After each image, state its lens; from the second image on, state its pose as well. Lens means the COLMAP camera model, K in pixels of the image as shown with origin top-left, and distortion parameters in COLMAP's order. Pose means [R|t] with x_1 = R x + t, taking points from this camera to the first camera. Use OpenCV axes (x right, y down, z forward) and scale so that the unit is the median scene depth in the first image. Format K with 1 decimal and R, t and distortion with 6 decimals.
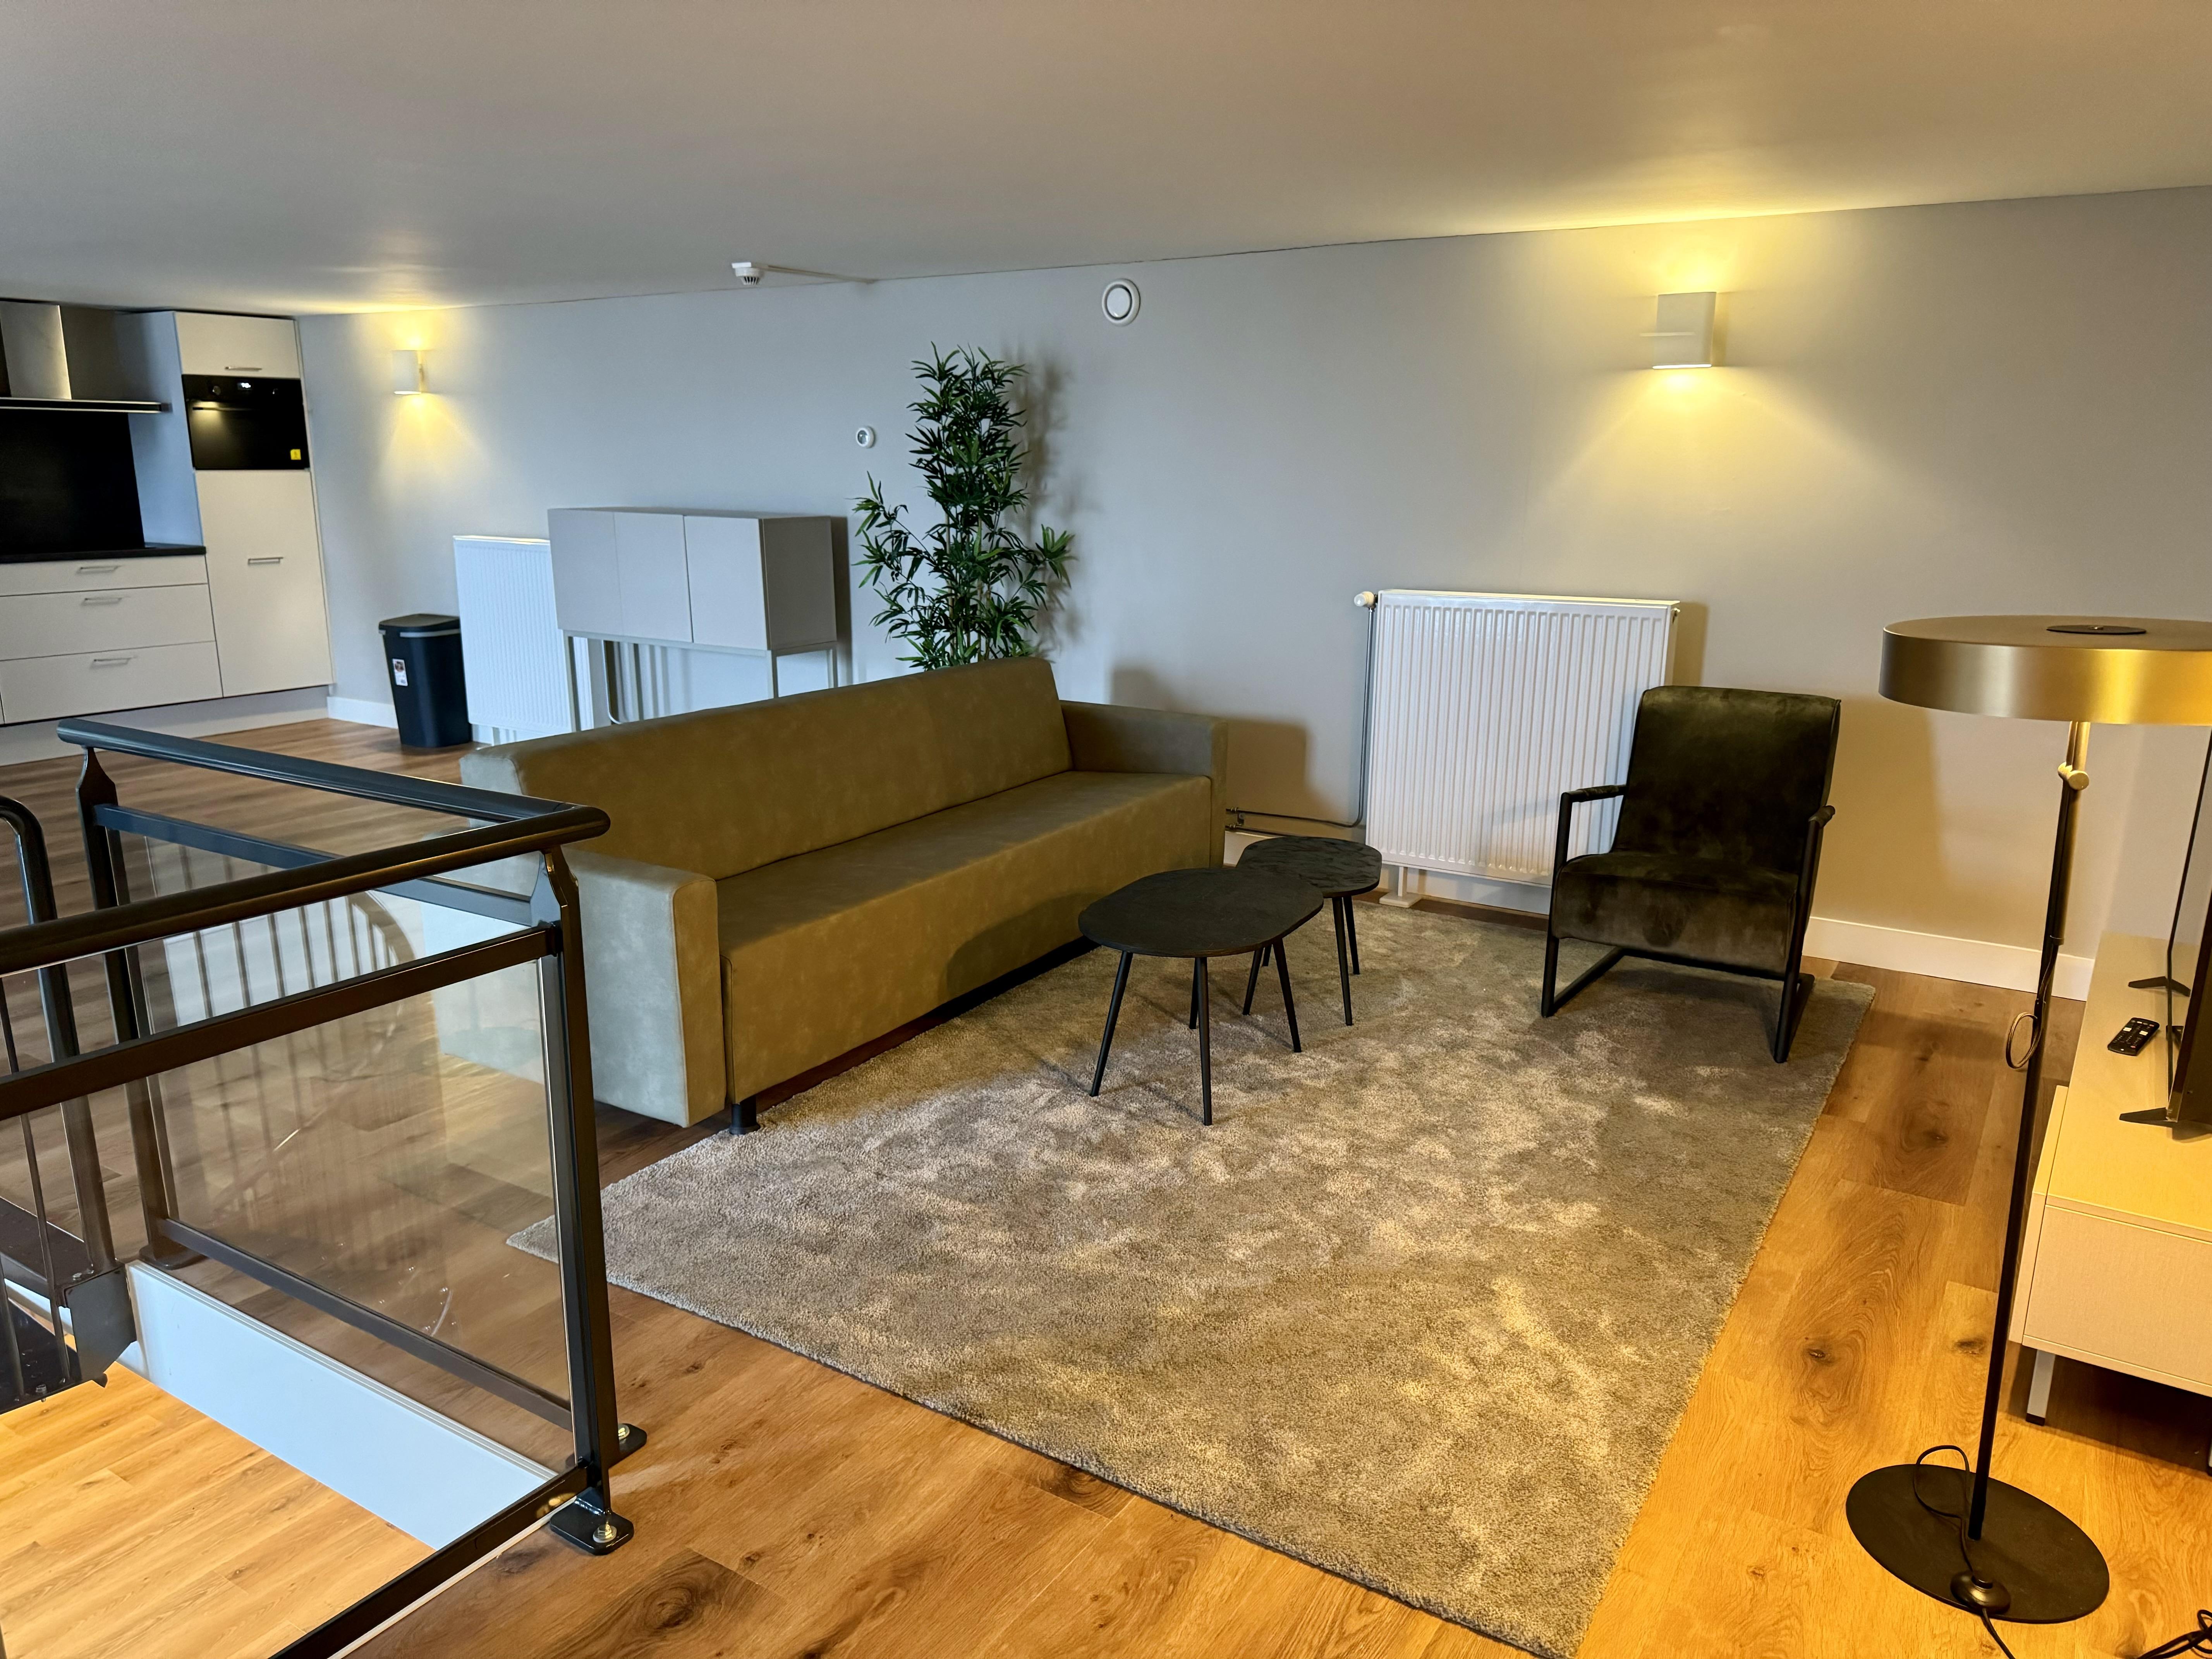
lens RADIAL K [[1537.0, 0, 1119.6], [0, 1537.0, 830.6], [0, 0, 1]] dist [0.105265, -0.165946]
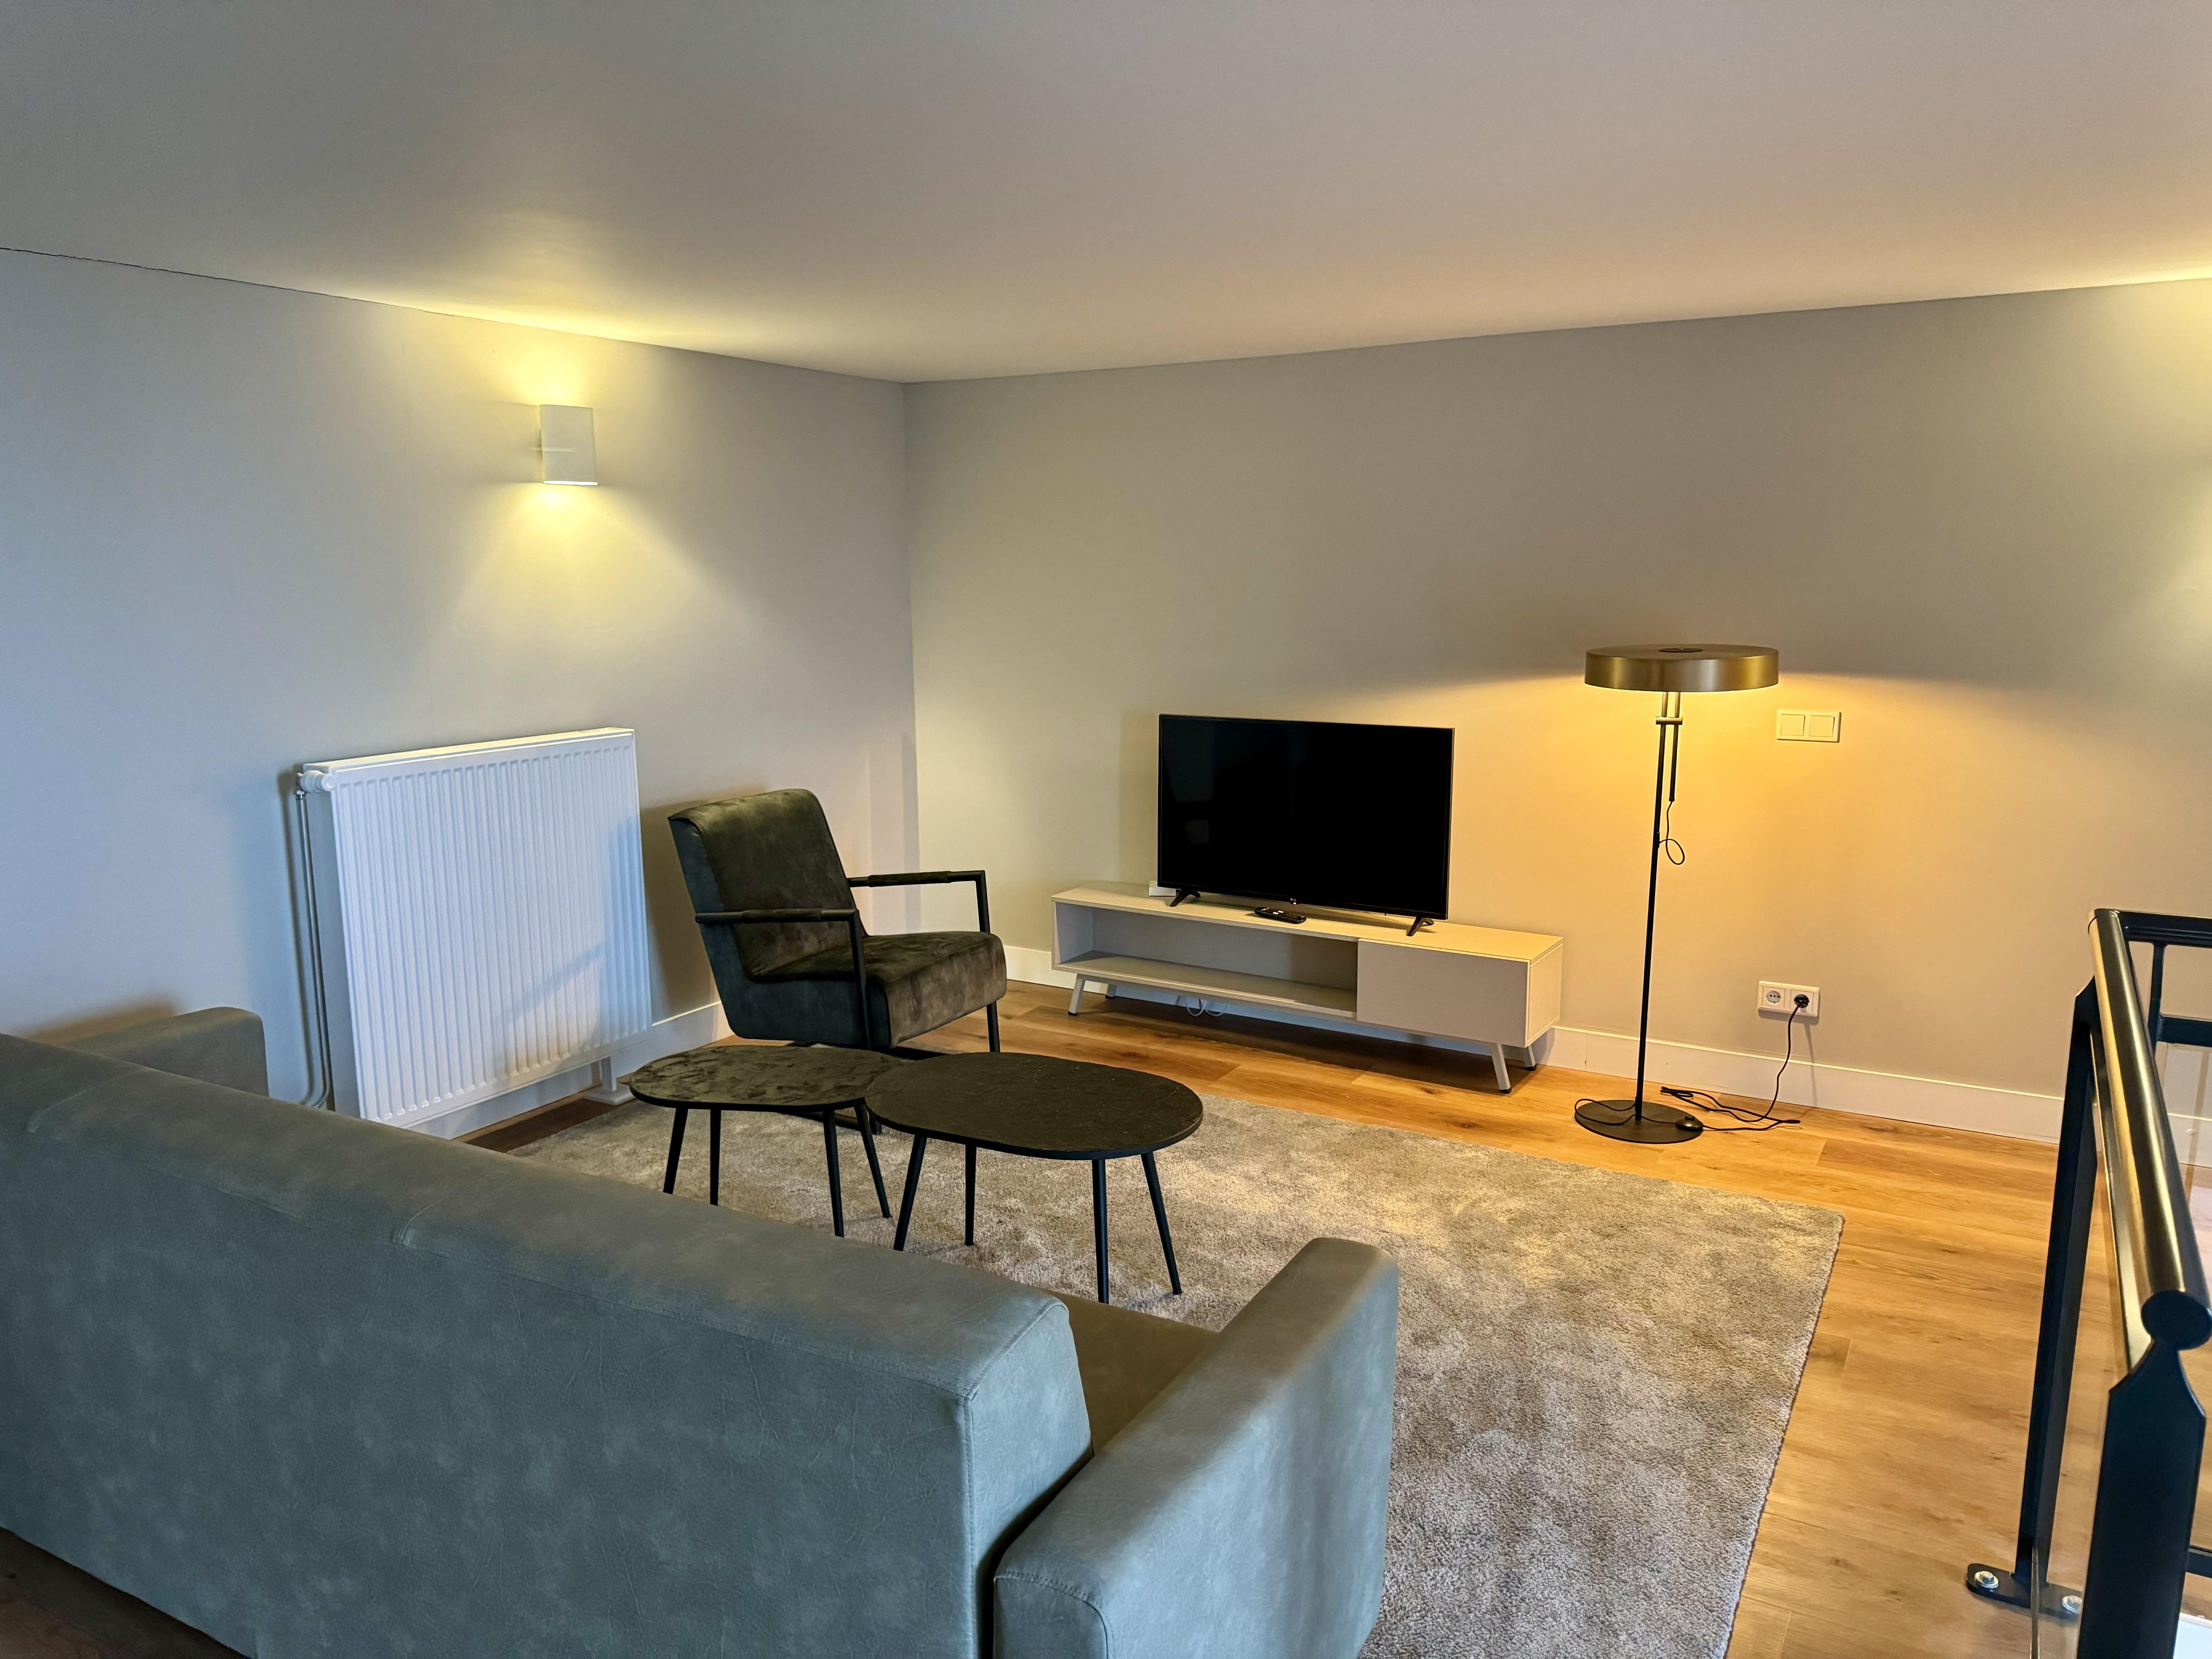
lens RADIAL K [[1537.0, 0, 1119.6], [0, 1537.0, 830.6], [0, 0, 1]] dist [0.105265, -0.165946]
pose [[-0.021664, -0.185298, 0.982443, -0.607851], [0.243725, 0.952048, 0.184940, -0.192318], [-0.969602, 0.243453, 0.024537, 0.712747]]
